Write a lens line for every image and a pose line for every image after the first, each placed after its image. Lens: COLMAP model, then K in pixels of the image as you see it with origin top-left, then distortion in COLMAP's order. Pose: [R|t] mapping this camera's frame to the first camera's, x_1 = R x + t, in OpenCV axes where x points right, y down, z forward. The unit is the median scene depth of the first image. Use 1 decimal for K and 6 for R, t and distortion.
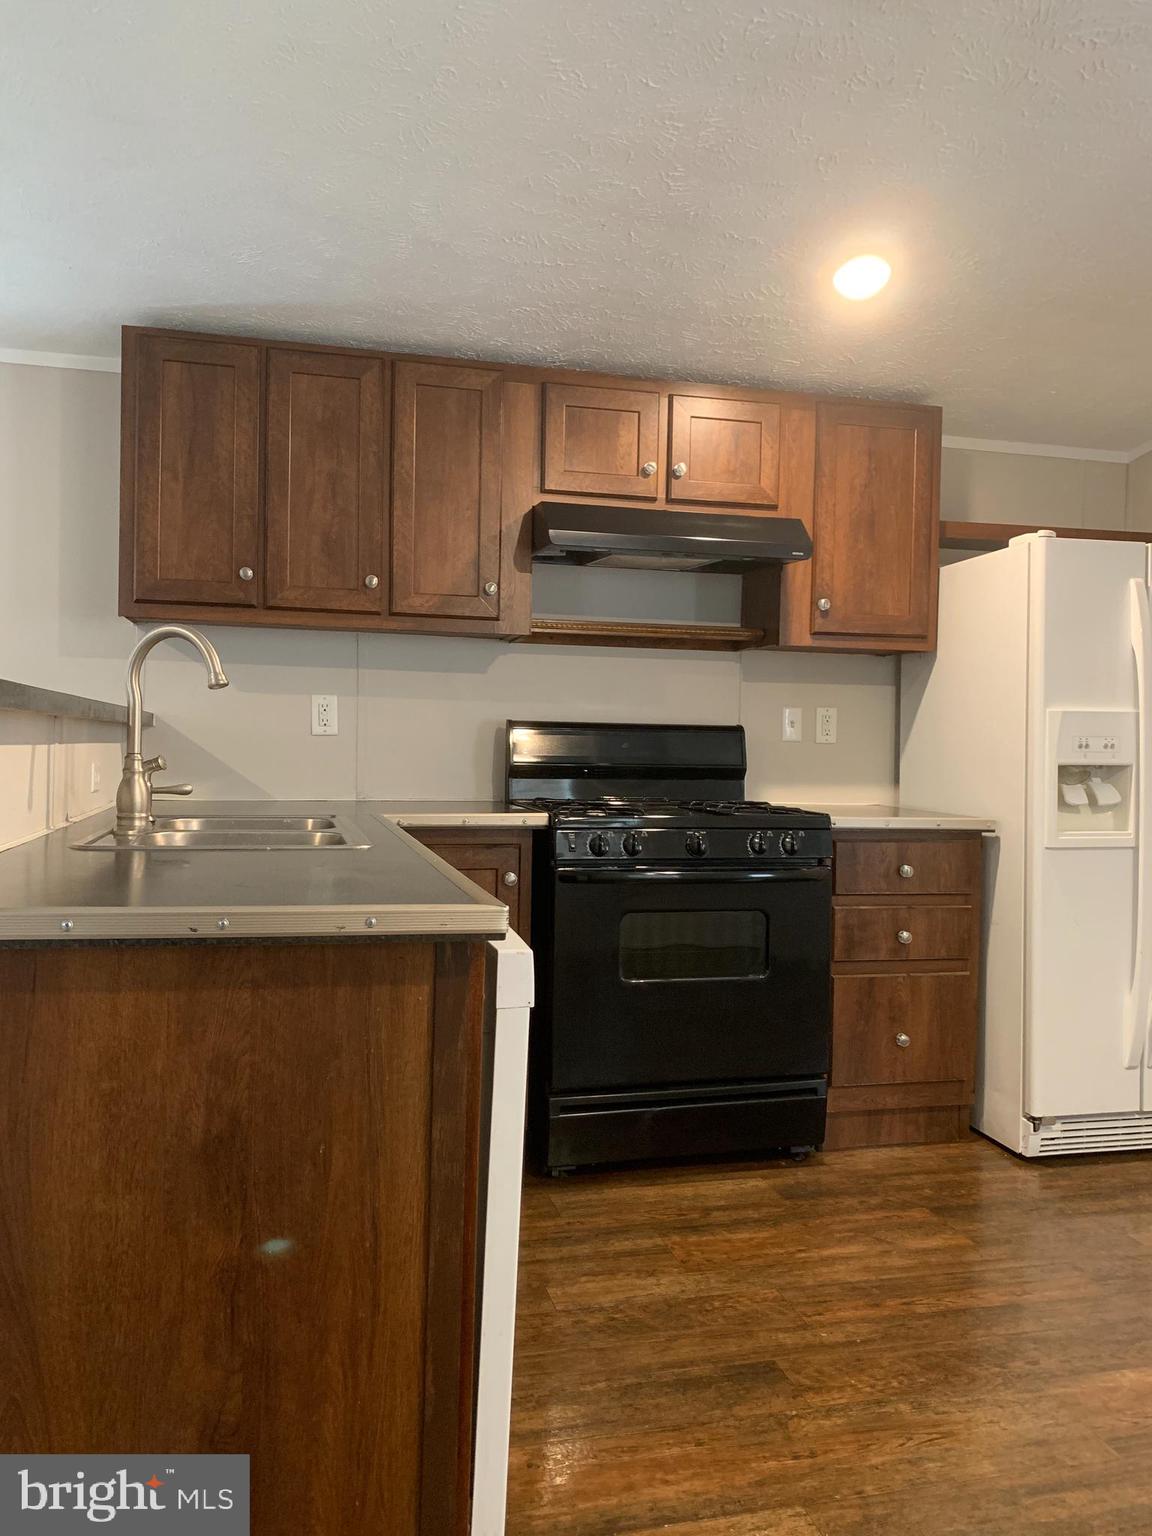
lens RADIAL K [[1165.7, 0, 585.1], [0, 1165.7, 757.5], [0, 0, 1]] dist [0.020142, -0.004776]
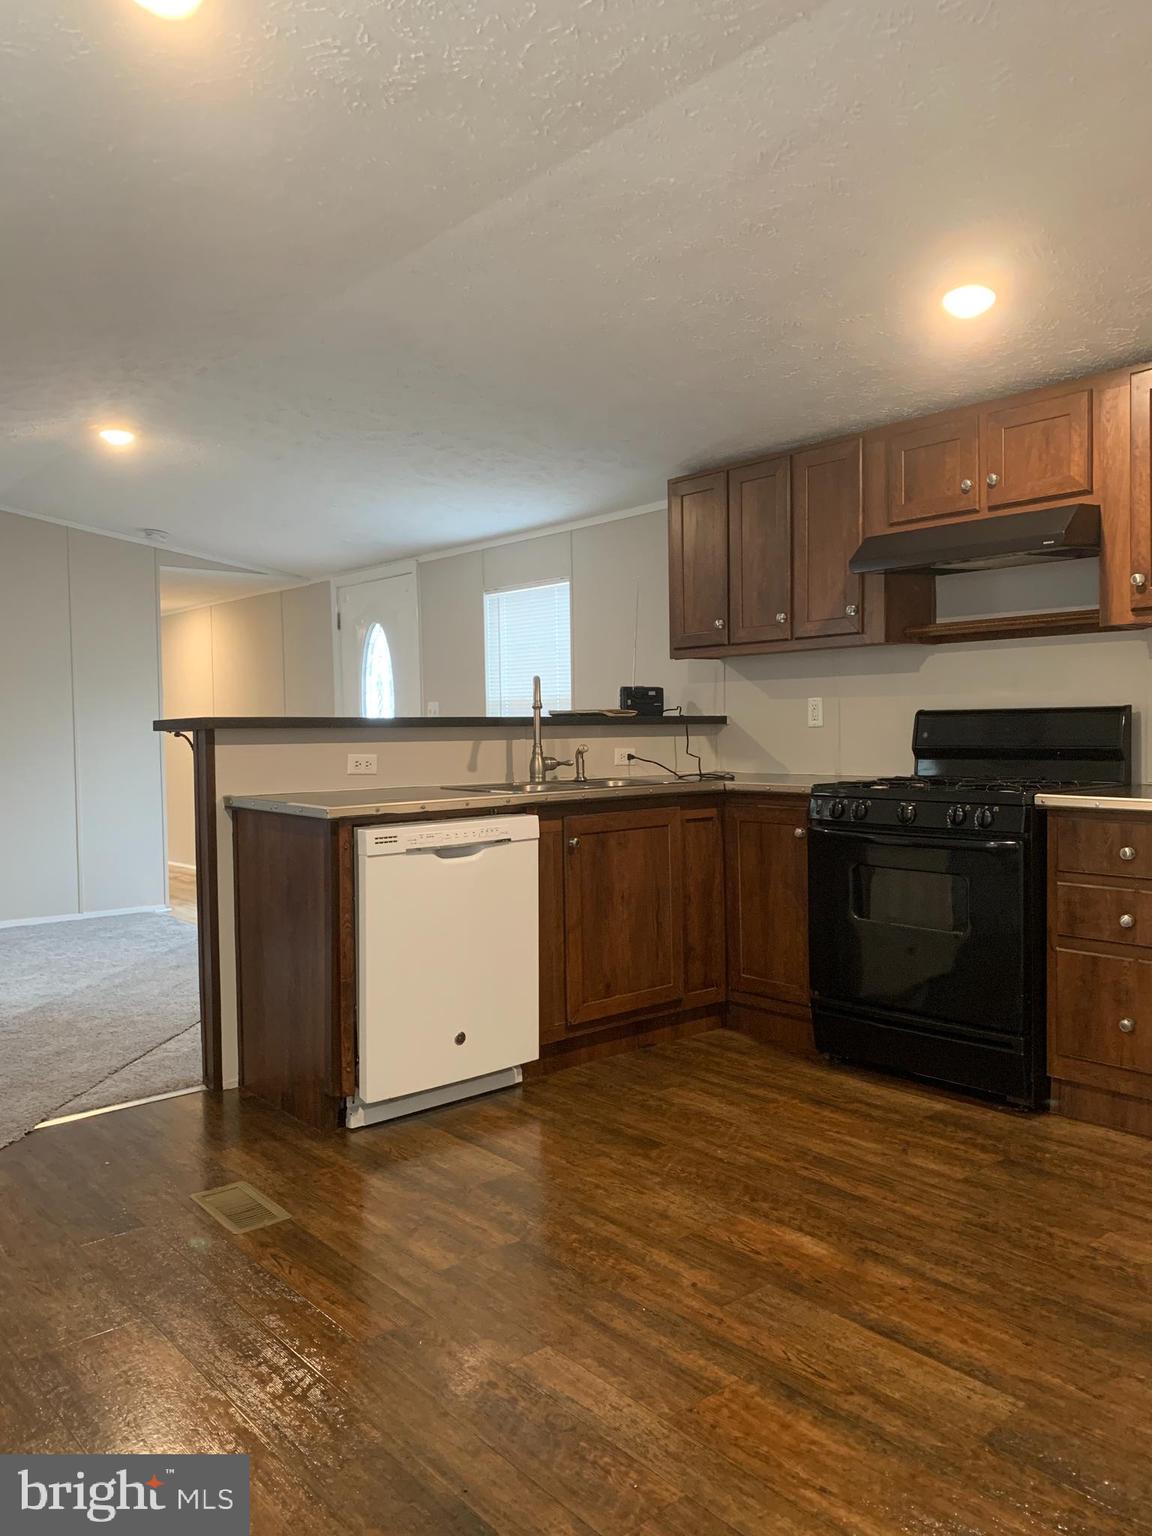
lens RADIAL K [[1155.4, 0, 602.2], [0, 1155.4, 767.5], [0, 0, 1]] dist [0.000715, 0.001372]
pose [[0.448541, 0.007128, -0.893734, 0.961857], [0.012601, 0.999818, 0.014298, 0.006879], [0.893673, -0.017675, 0.448370, 0.182205]]
